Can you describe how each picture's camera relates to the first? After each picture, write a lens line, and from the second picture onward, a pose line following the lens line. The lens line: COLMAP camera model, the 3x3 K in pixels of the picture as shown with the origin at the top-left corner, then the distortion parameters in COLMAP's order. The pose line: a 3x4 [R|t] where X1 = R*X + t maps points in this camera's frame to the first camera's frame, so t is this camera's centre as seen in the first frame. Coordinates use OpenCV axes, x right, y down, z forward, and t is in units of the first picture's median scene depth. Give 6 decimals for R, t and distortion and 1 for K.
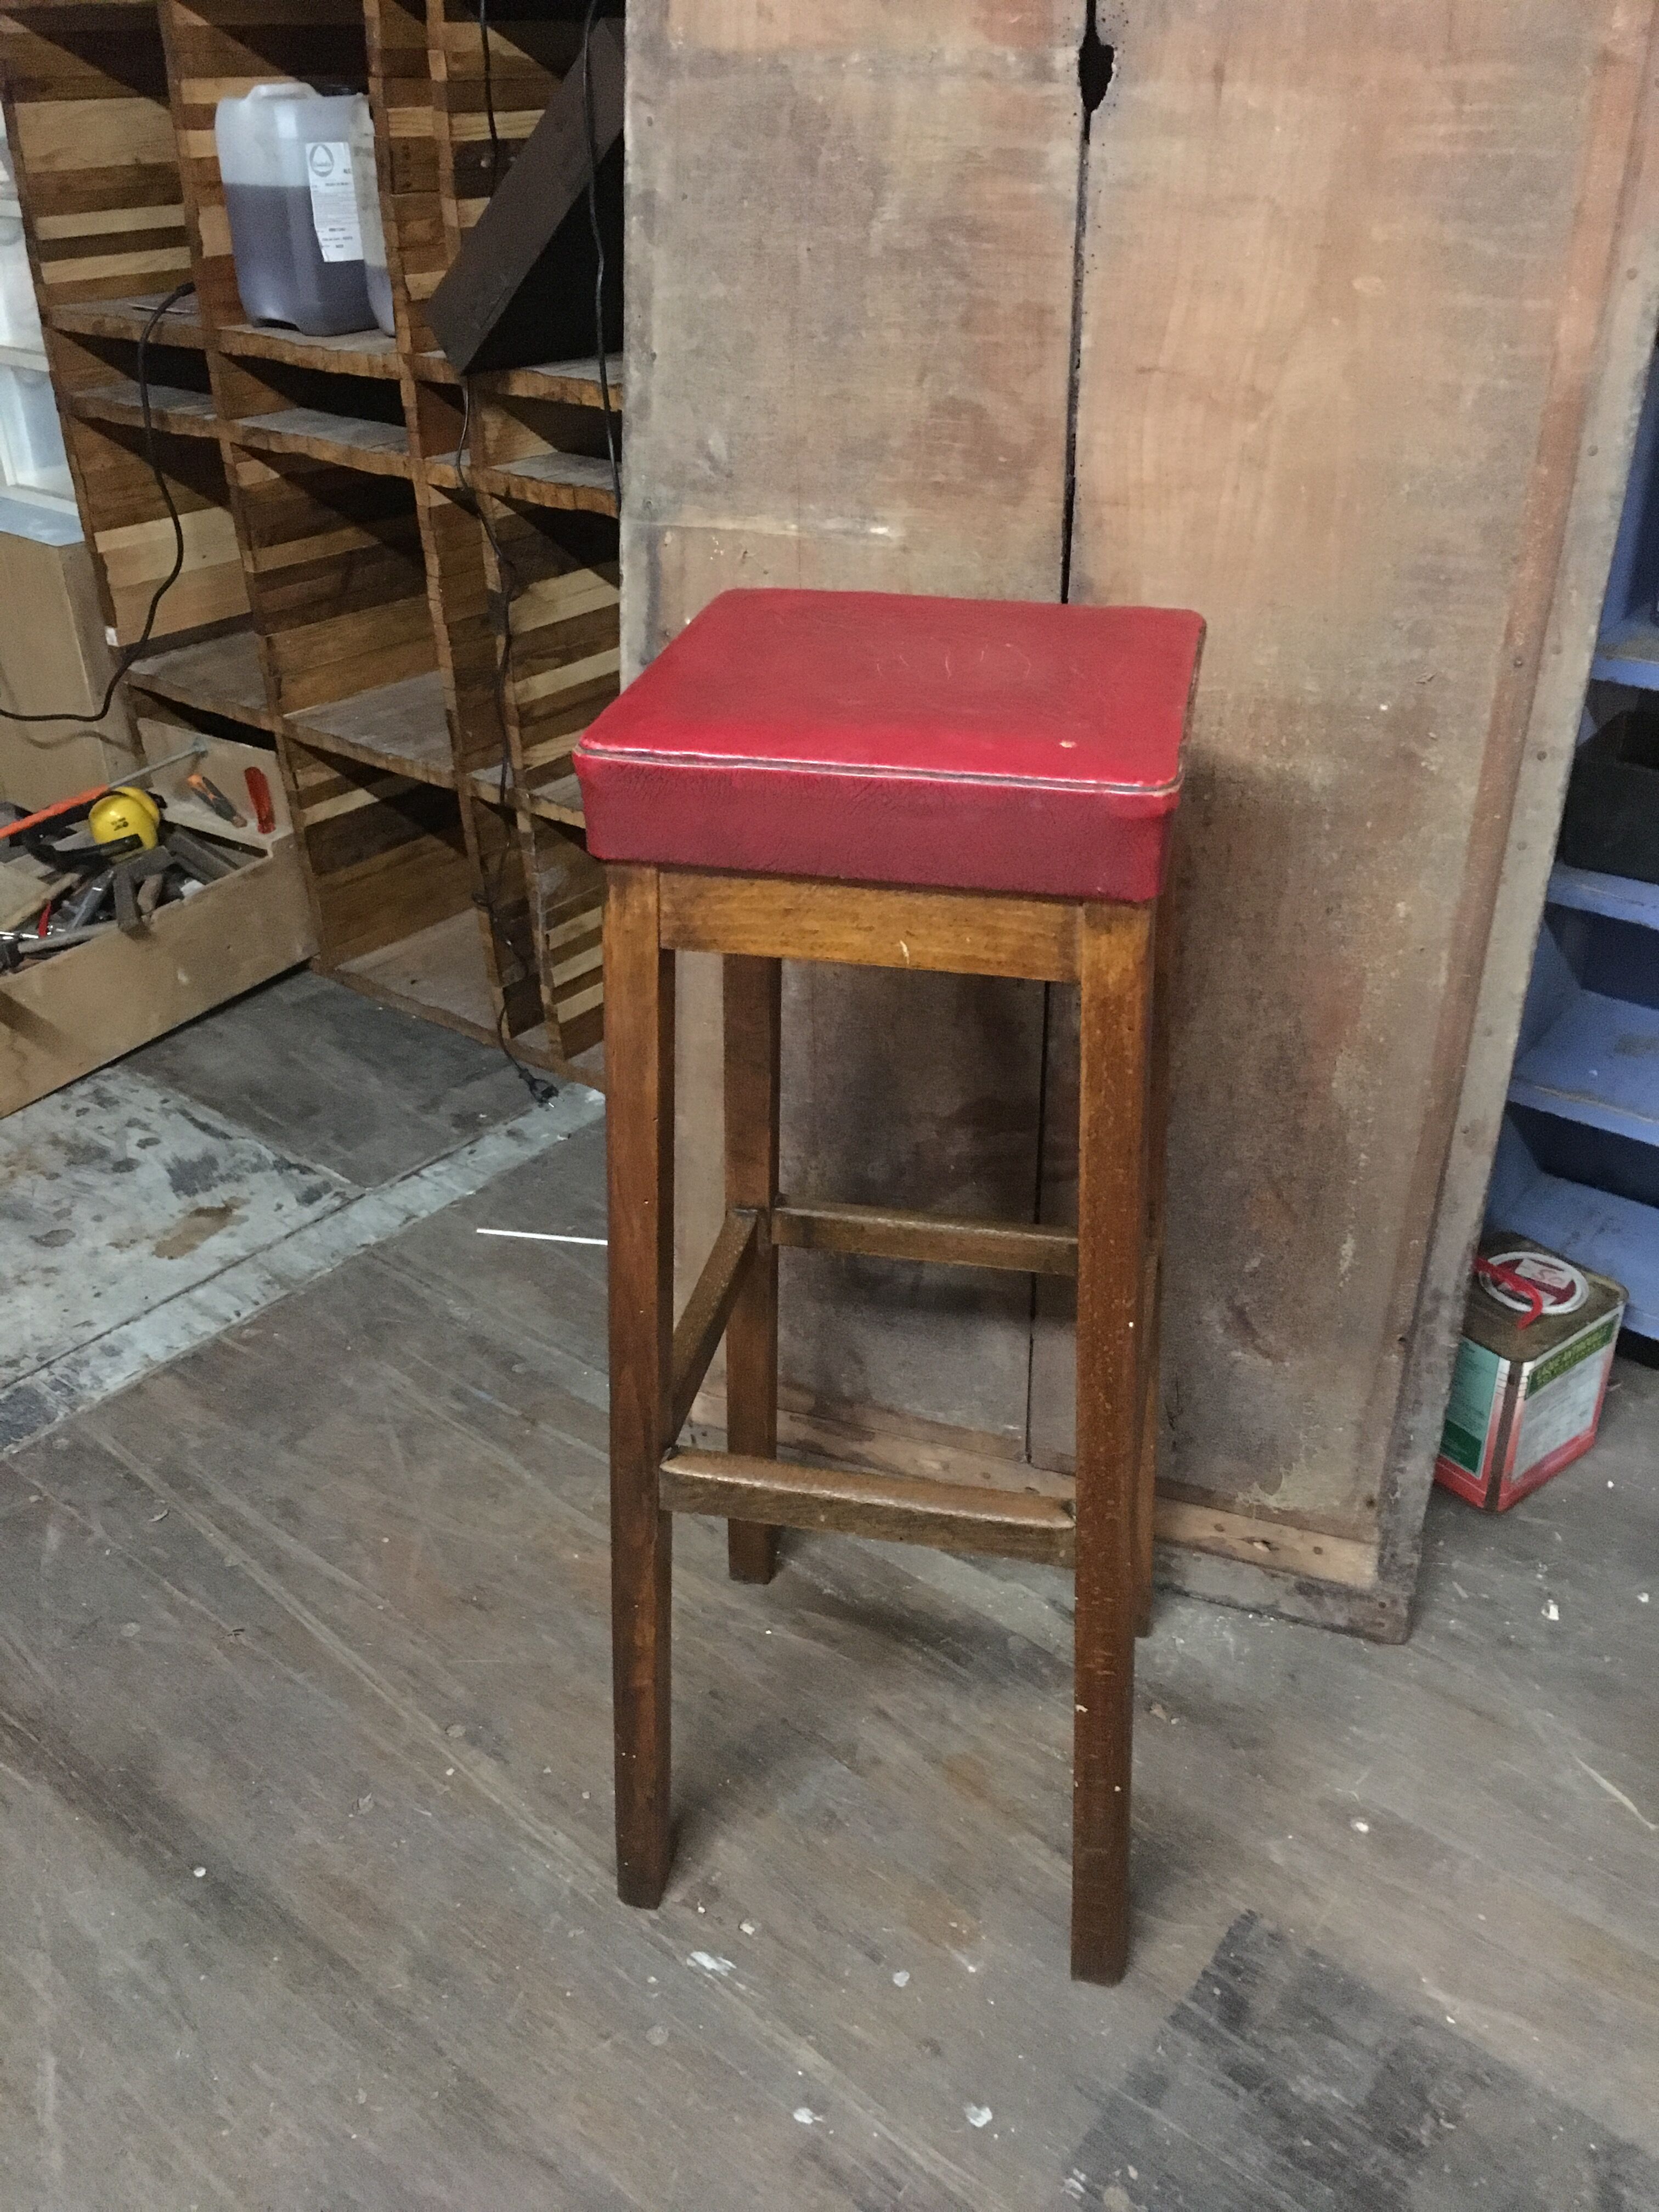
lens RADIAL K [[1888.8, 0, 840.2], [0, 1888.8, 1114.6], [0, 0, 1]] dist [0.092457, -0.124100]
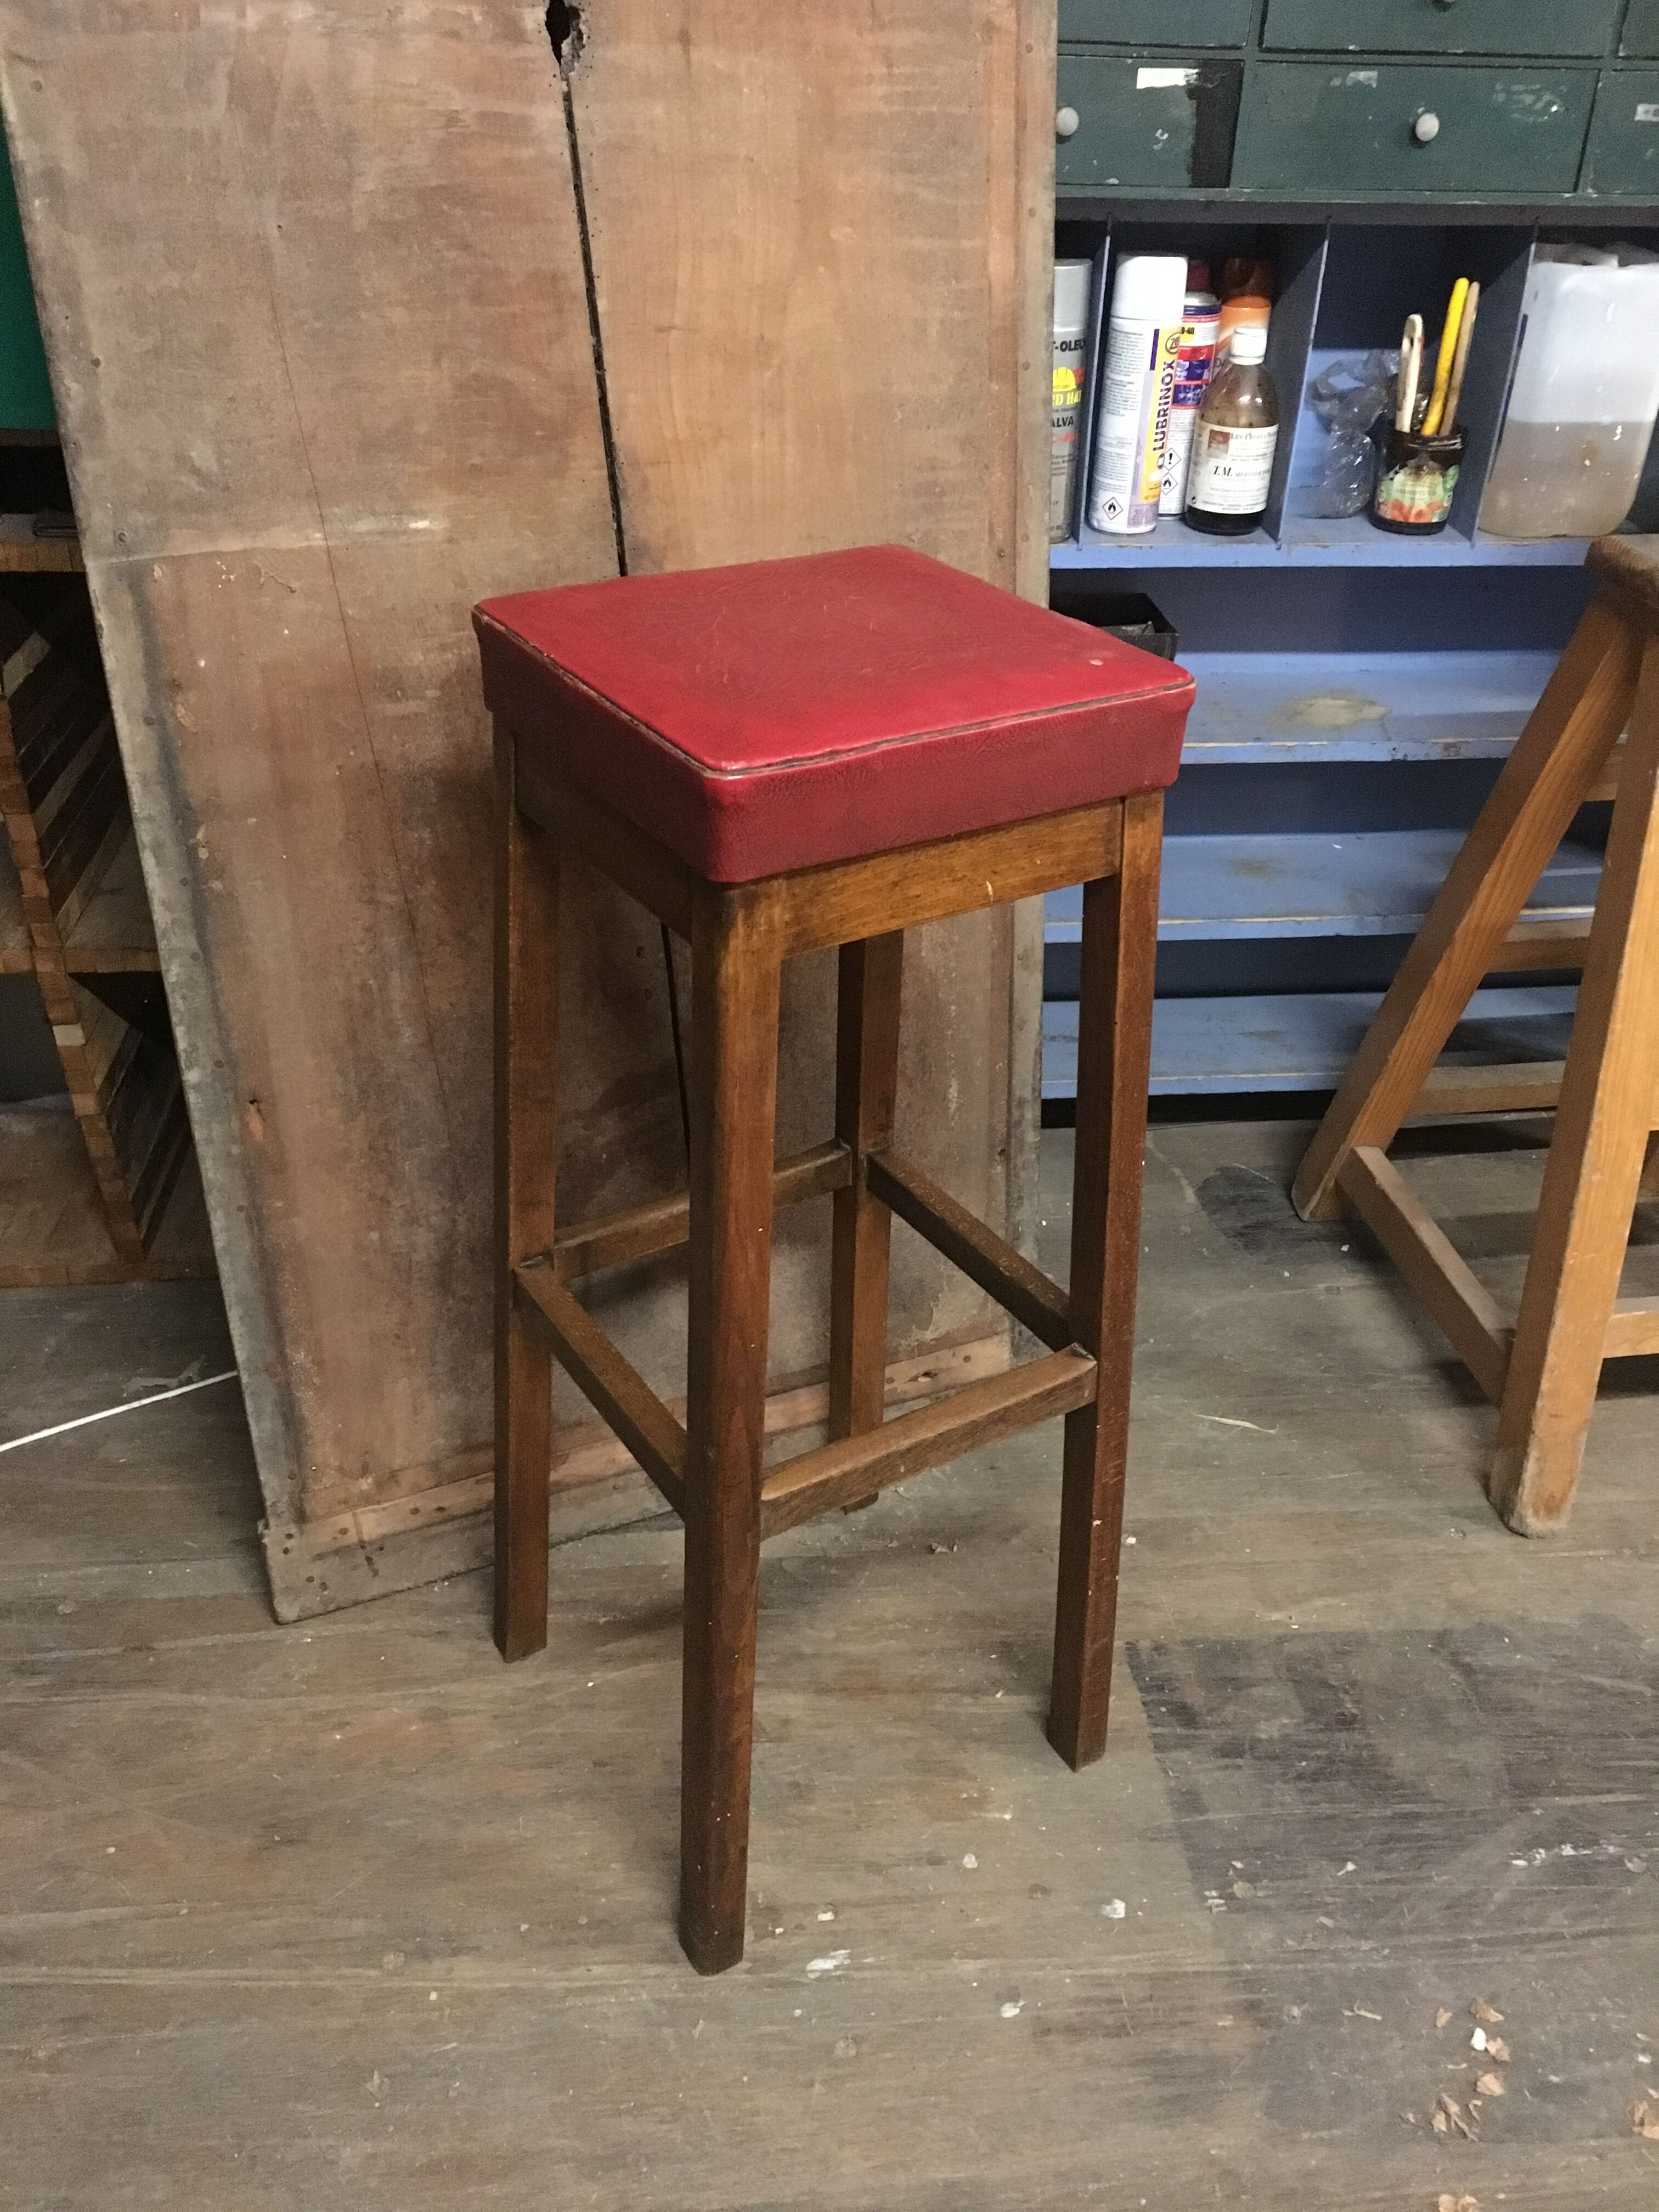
lens RADIAL K [[1888.8, 0, 840.2], [0, 1888.8, 1114.6], [0, 0, 1]] dist [0.092457, -0.124100]
pose [[0.712960, -0.337817, 0.614466, -0.540056], [0.322545, 0.936085, 0.140388, -0.108956], [-0.622618, 0.098102, 0.776352, 0.188162]]
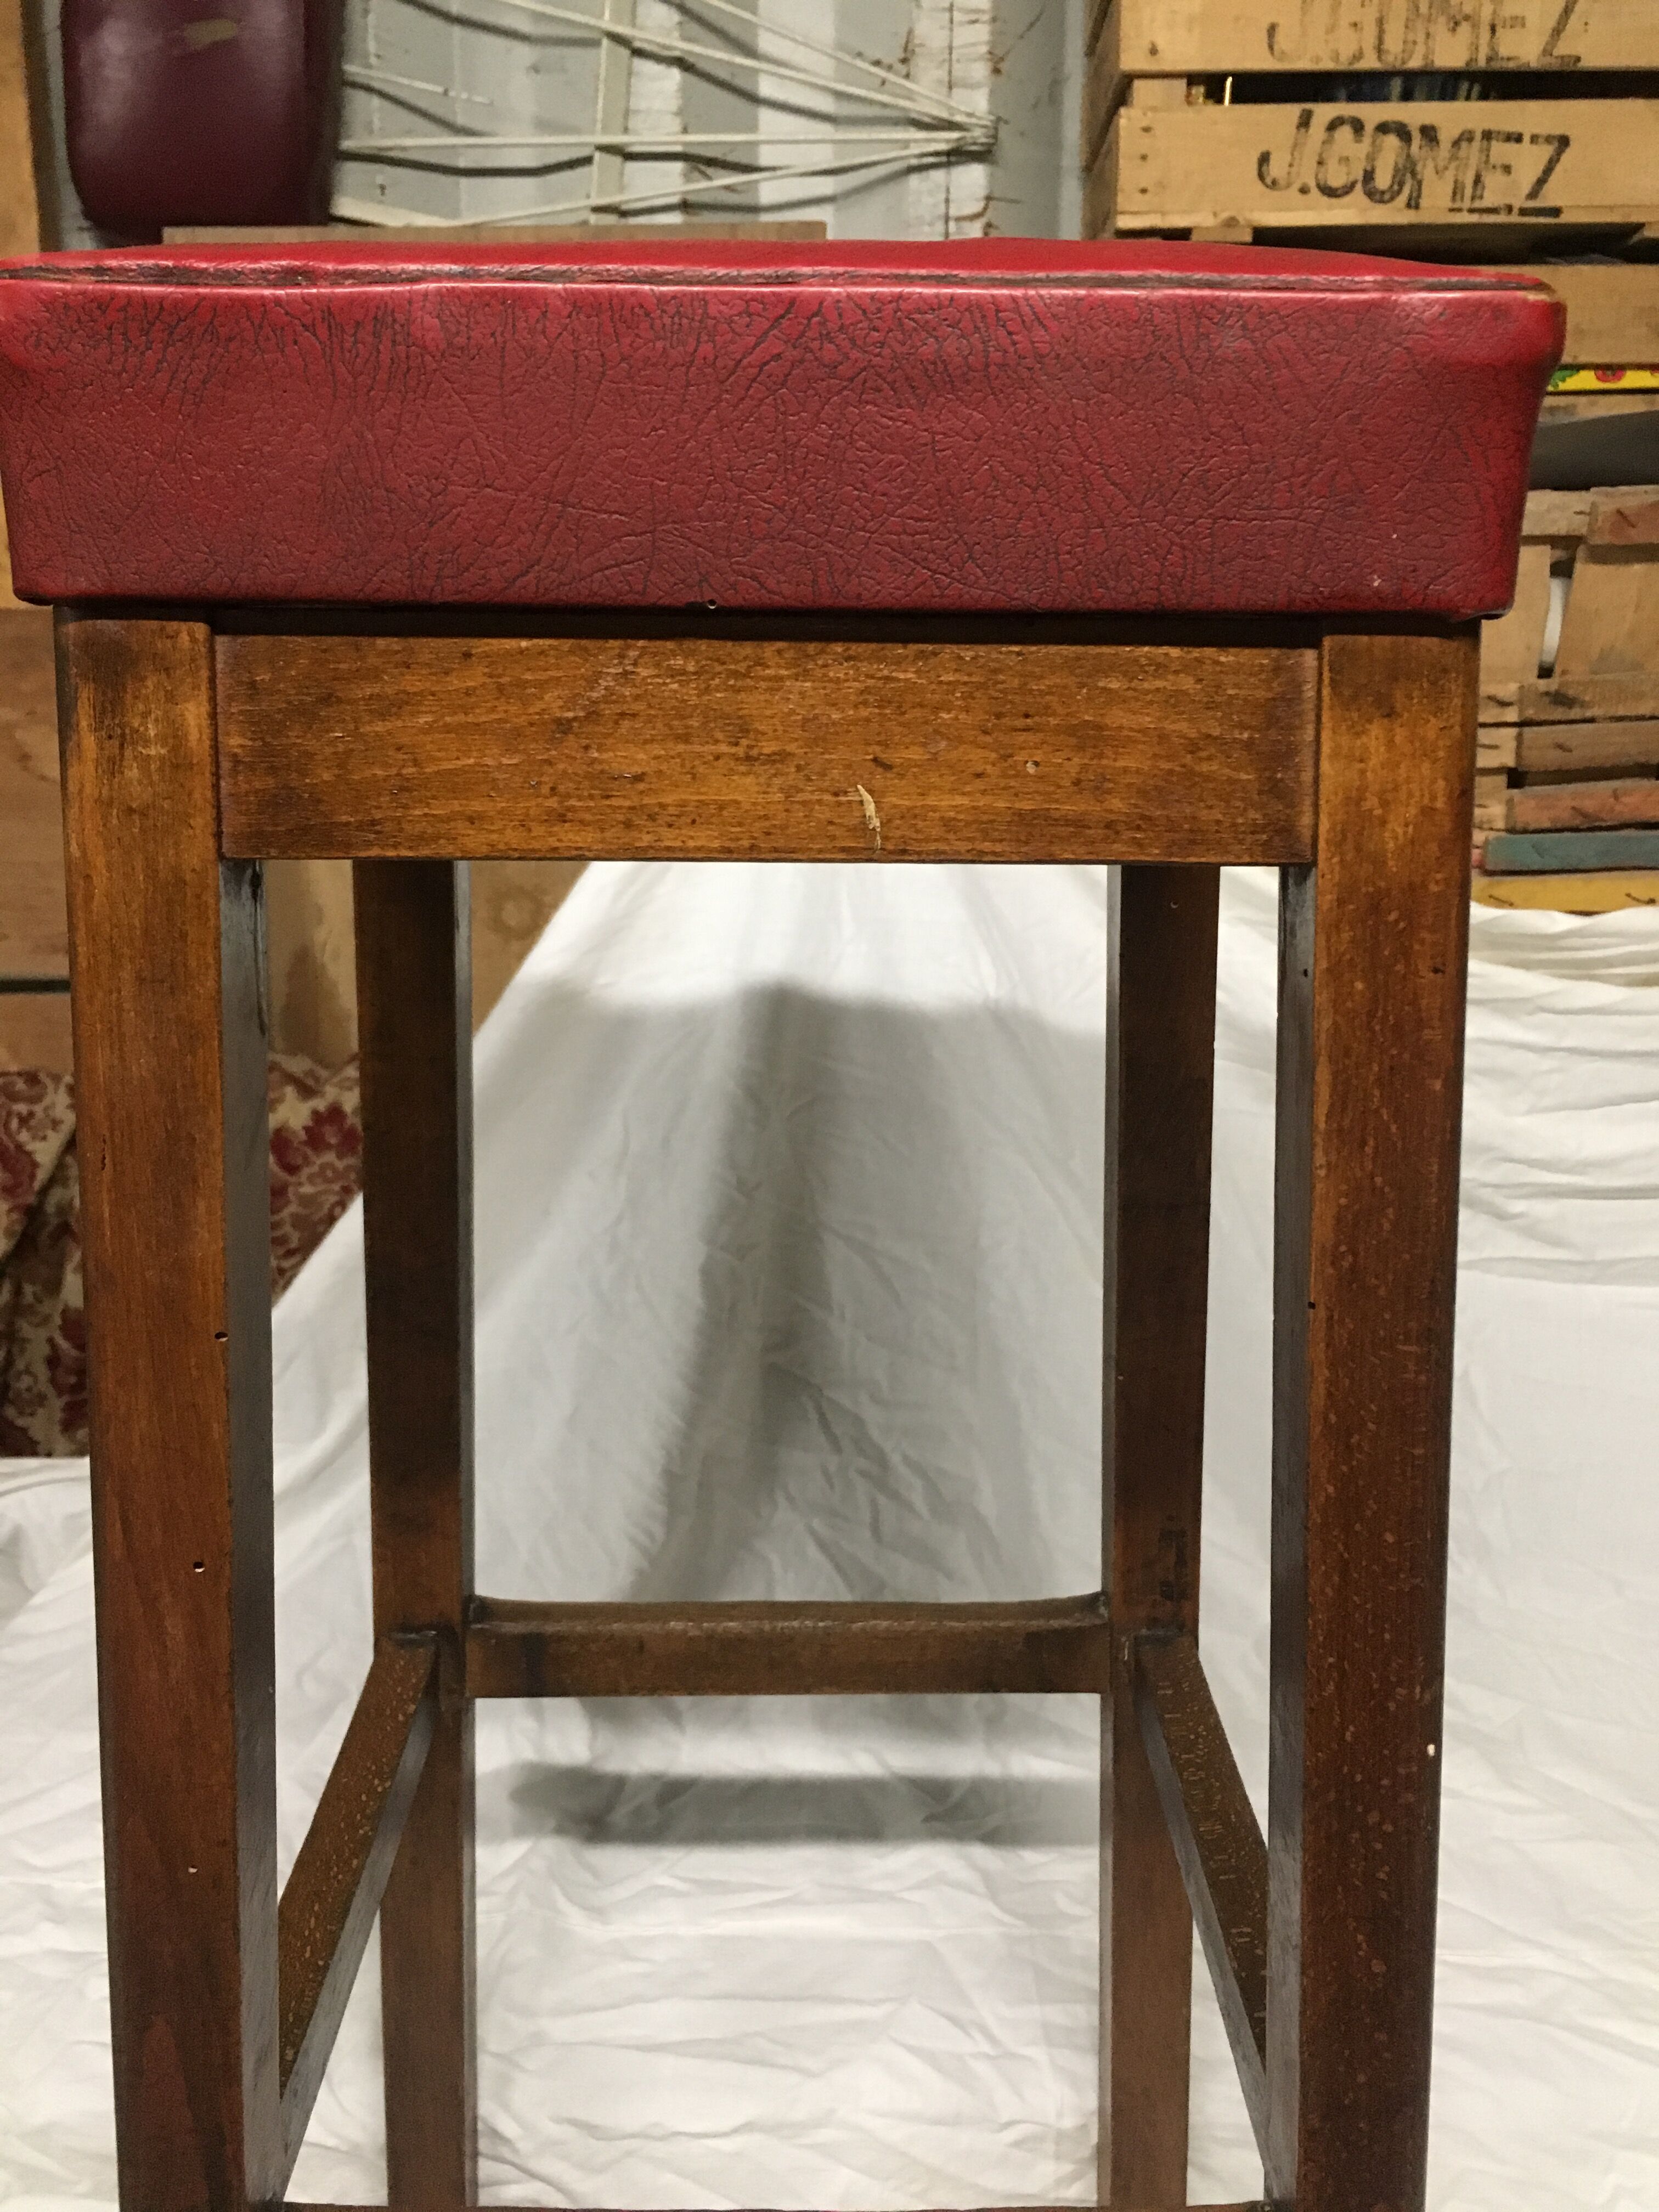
lens RADIAL K [[1888.8, 0, 840.2], [0, 1888.8, 1114.6], [0, 0, 1]] dist [0.092457, -0.124100]
pose [[0.976156, -0.044937, 0.212366, -0.044869], [0.095764, 0.967135, -0.235538, 0.051558], [-0.194802, 0.250259, 0.948379, 0.484967]]
